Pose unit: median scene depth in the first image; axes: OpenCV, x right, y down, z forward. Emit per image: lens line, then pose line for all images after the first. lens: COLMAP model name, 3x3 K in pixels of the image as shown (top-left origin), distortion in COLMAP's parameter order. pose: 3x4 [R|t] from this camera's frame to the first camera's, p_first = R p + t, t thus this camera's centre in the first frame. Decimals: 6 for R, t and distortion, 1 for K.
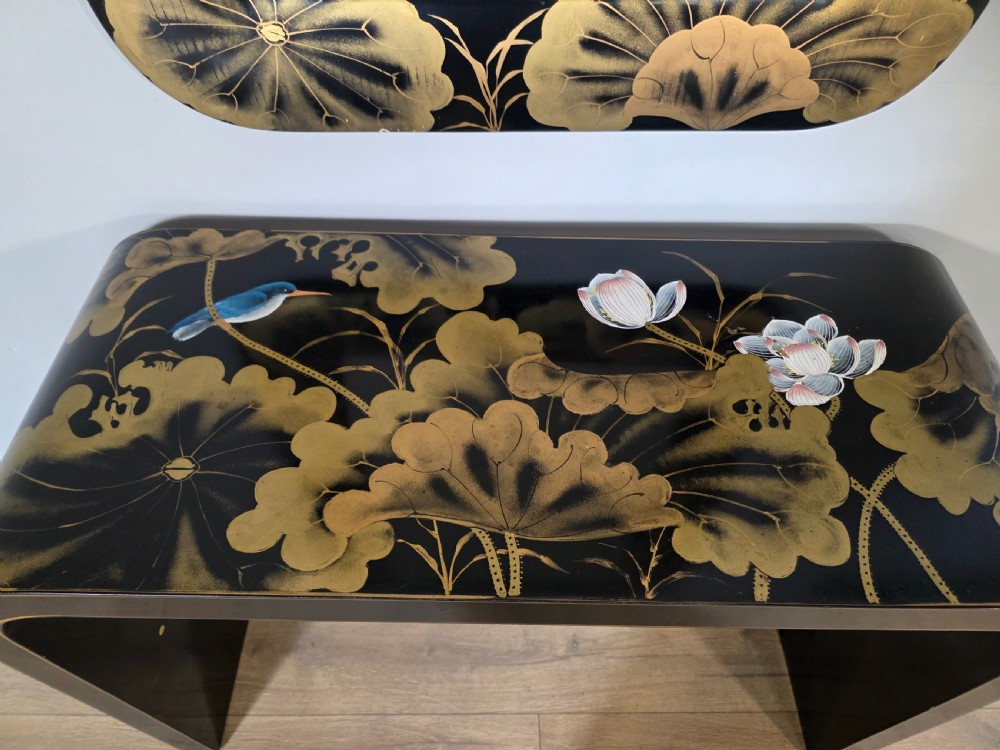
lens RADIAL K [[676.5, 0, 502.5], [0, 676.5, 370.9], [0, 0, 1]] dist [0.055817, -0.066051]
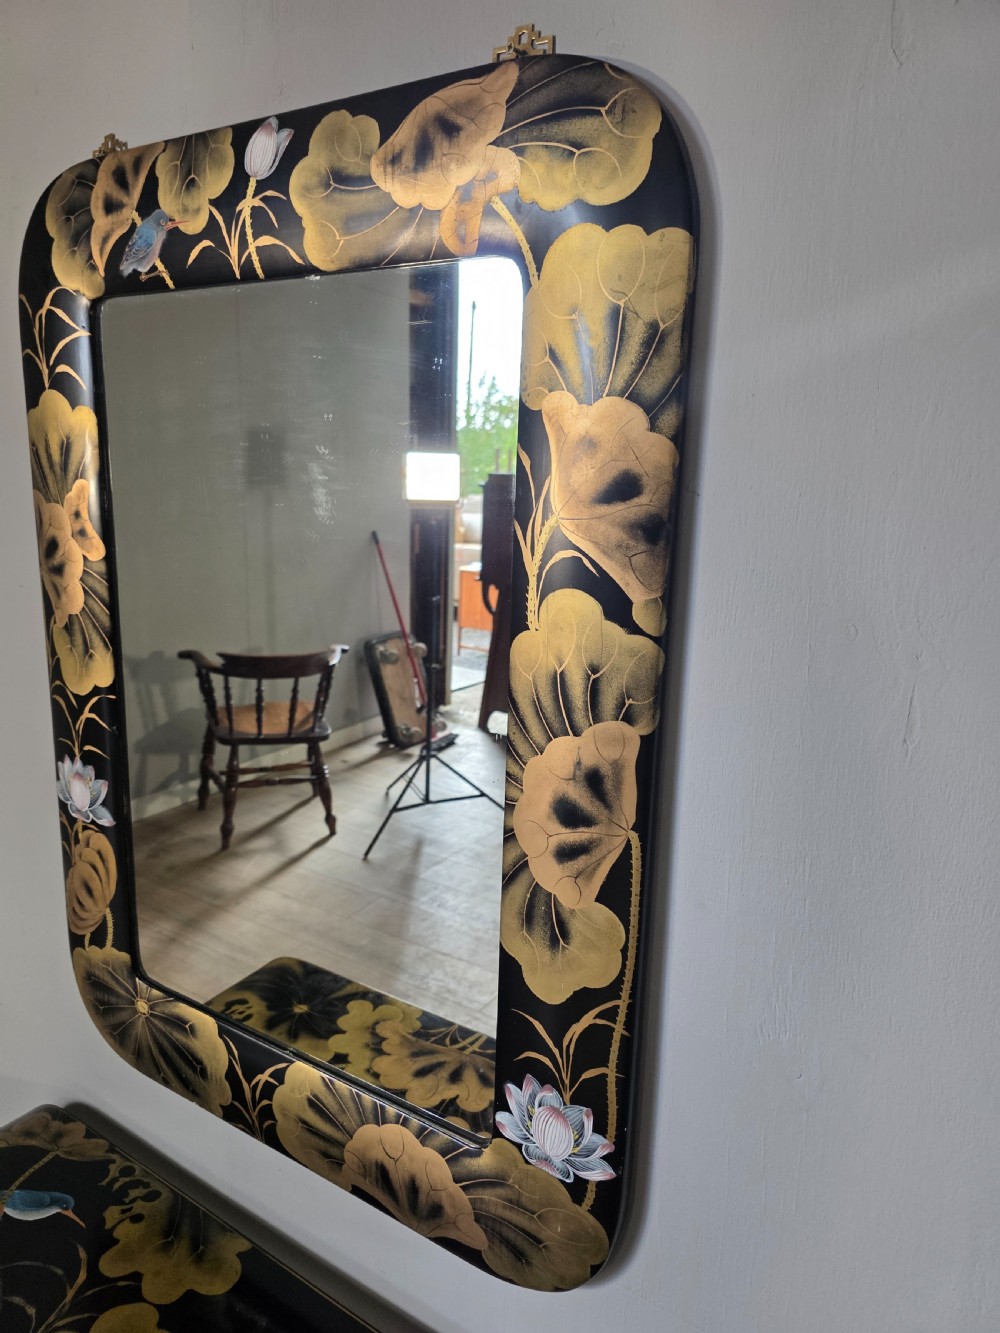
lens RADIAL K [[901.7, 0, 499.3], [0, 901.7, 665.6], [0, 0, 1]] dist [0.055817, -0.066051]
pose [[0.841727, 0.138780, -0.521761, 1.047198], [-0.448165, 0.718501, -0.531889, -0.310700], [0.301070, 0.681540, 0.666978, -0.439048]]
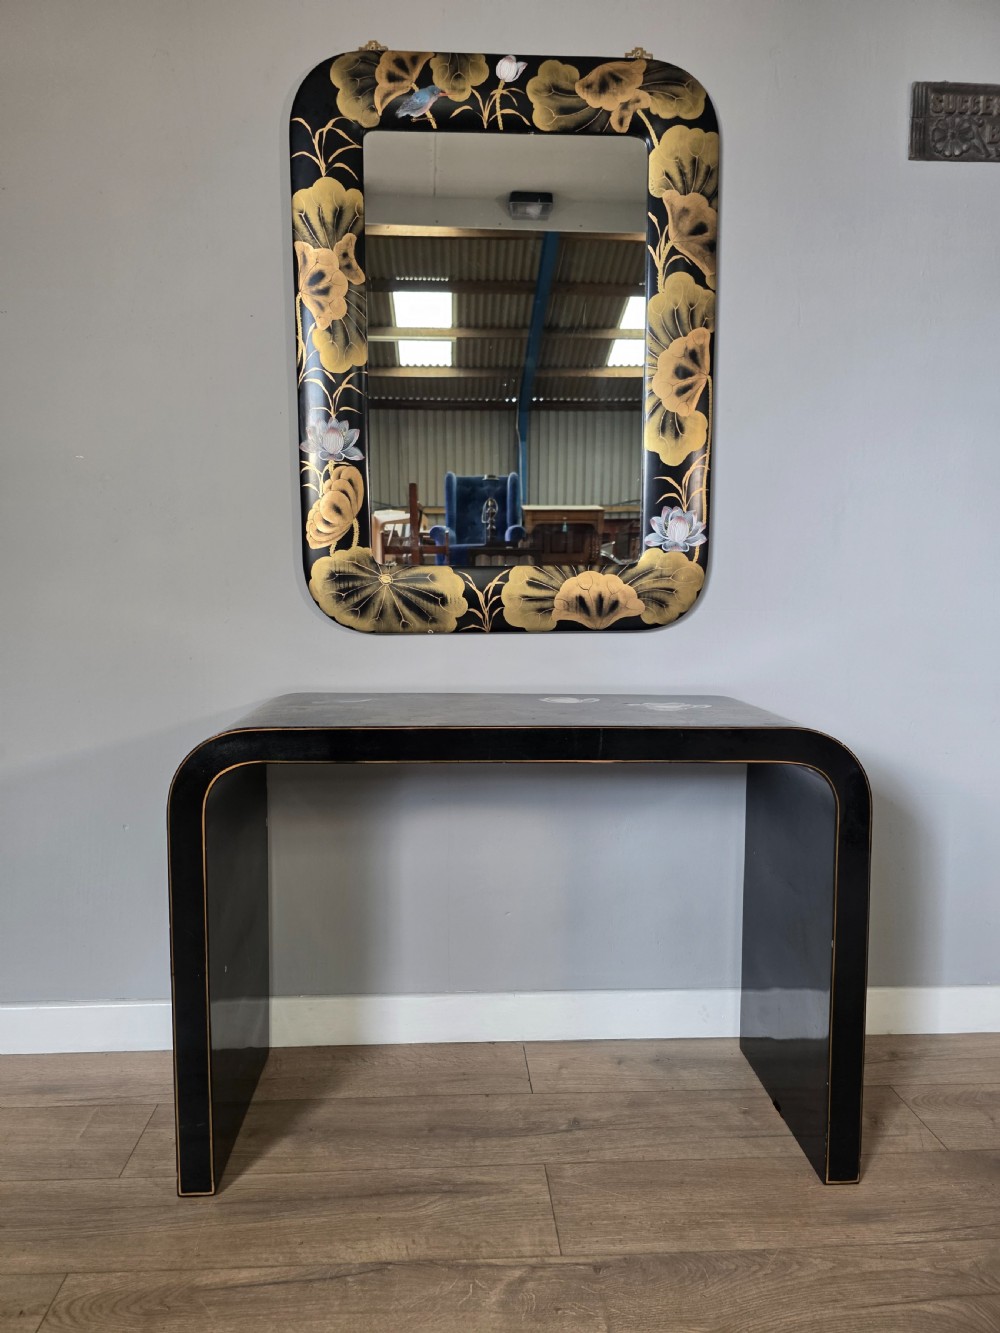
lens RADIAL K [[901.7, 0, 491.8], [0, 901.7, 678.5], [0, 0, 1]] dist [0.055817, -0.066051]
pose [[0.998640, -0.013416, 0.050372, -0.137802], [0.045935, 0.683324, -0.728668, 1.700388], [-0.024644, 0.729992, 0.683012, -0.686432]]
